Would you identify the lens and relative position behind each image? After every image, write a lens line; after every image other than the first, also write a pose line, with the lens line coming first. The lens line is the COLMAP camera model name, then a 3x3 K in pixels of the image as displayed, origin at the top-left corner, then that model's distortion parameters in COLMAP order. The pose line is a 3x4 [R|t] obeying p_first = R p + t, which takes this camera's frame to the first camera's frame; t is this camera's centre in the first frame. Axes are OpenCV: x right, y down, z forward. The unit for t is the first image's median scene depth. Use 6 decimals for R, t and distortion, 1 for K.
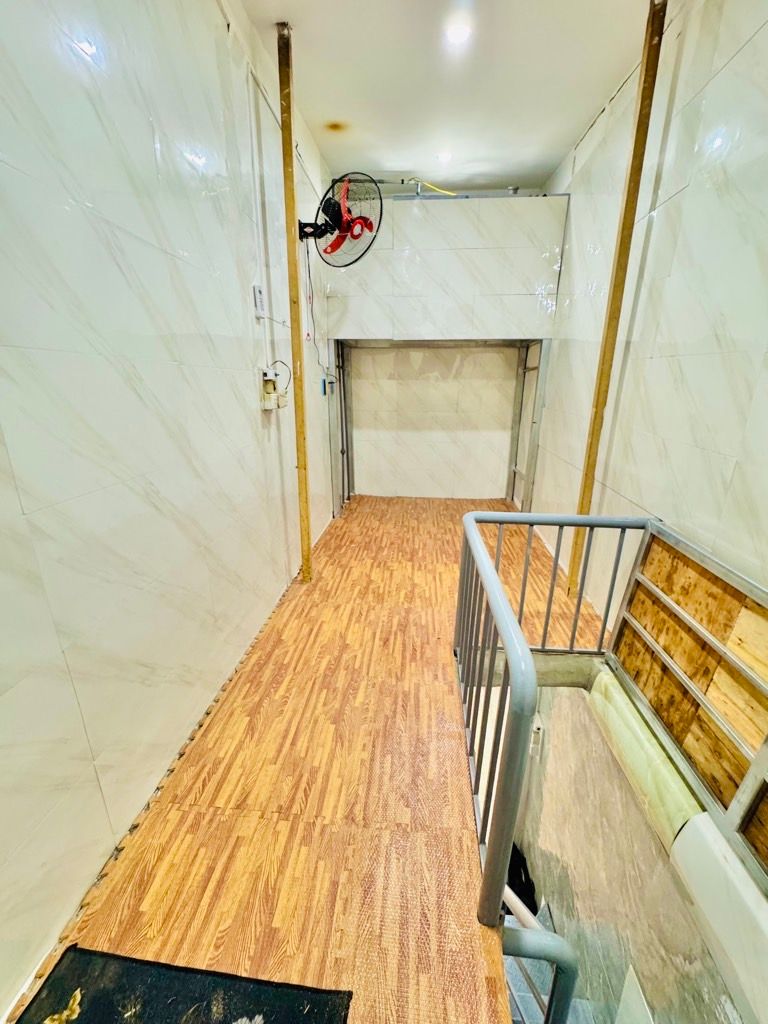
lens RADIAL K [[411.3, 0, 382.7], [0, 411.3, 512.8], [0, 0, 1]] dist [-0.004952, 0.001016]
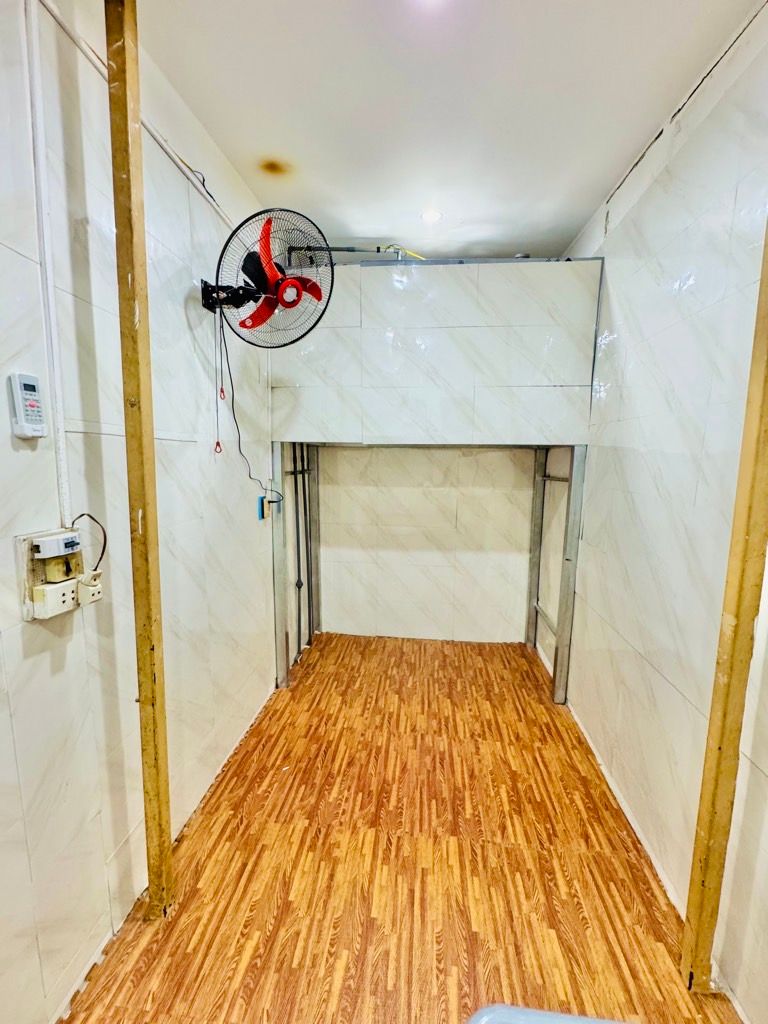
lens RADIAL K [[411.3, 0, 382.9], [0, 411.3, 513.1], [0, 0, 1]] dist [-0.004952, 0.001016]
pose [[0.999845, 0.010157, -0.014359, 0.095674], [-0.012486, 0.984881, -0.172782, -0.237228], [0.012387, 0.172934, 0.984855, 0.419457]]
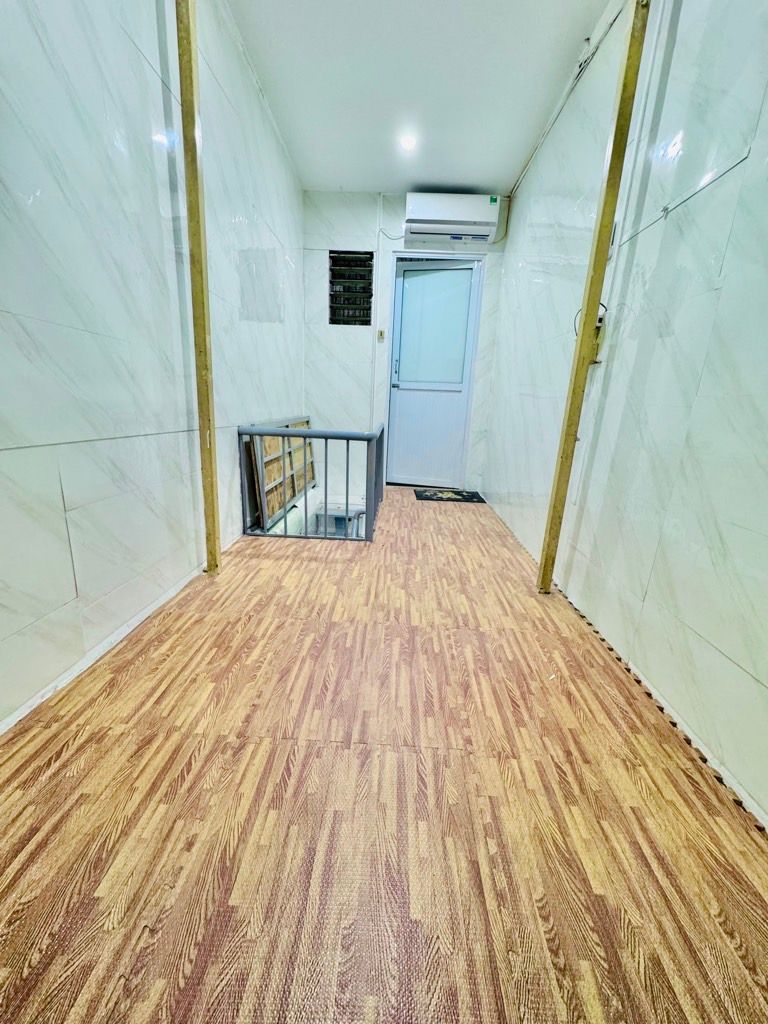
lens RADIAL K [[411.3, 0, 381.8], [0, 411.3, 514.1], [0, 0, 1]] dist [-0.004952, 0.001016]
pose [[-0.997285, -0.043648, -0.059305, 0.170855], [-0.068810, 0.839164, 0.539509, -0.350391], [0.026218, 0.542125, -0.839889, 1.570963]]
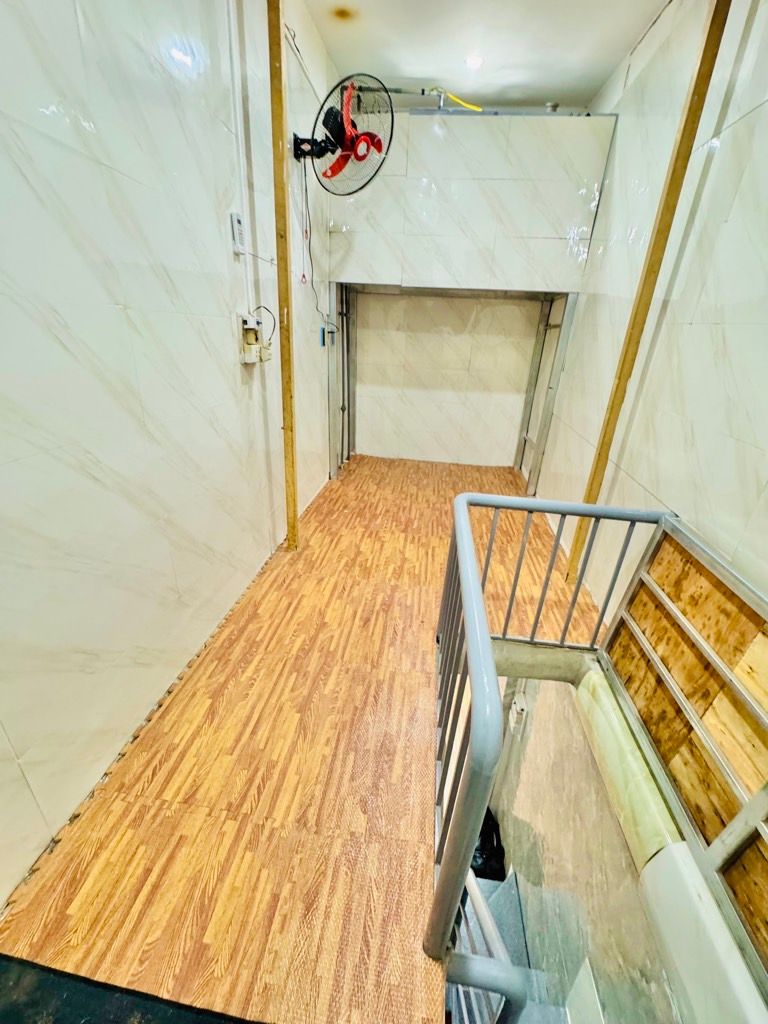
lens RADIAL K [[411.3, 0, 383.0], [0, 411.3, 513.1], [0, 0, 1]] dist [-0.004952, 0.001016]
pose [[0.998295, 0.055455, -0.018235, 0.038443], [-0.053068, 0.992255, 0.112309, -0.034785], [0.024322, -0.111150, 0.993506, 0.067096]]
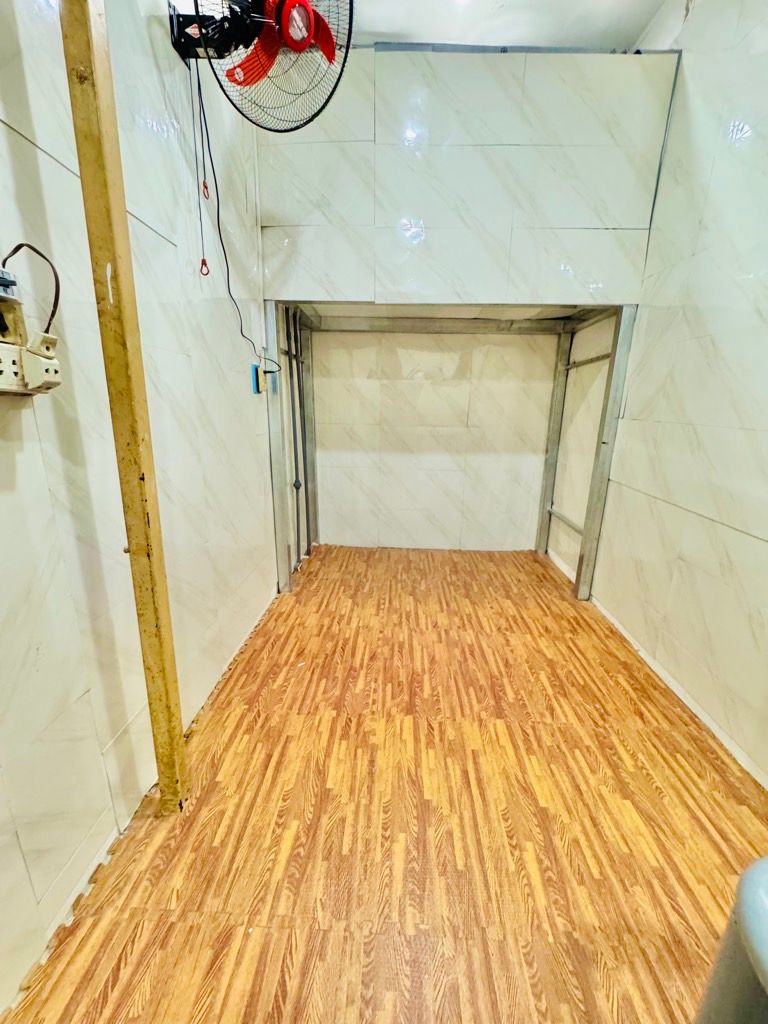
lens RADIAL K [[411.3, 0, 383.1], [0, 411.3, 513.6], [0, 0, 1]] dist [-0.004952, 0.001016]
pose [[0.998858, 0.000514, 0.047783, 0.012130], [0.001659, 0.998966, -0.045441, -0.117726], [-0.047756, 0.045468, 0.997824, 0.554360]]
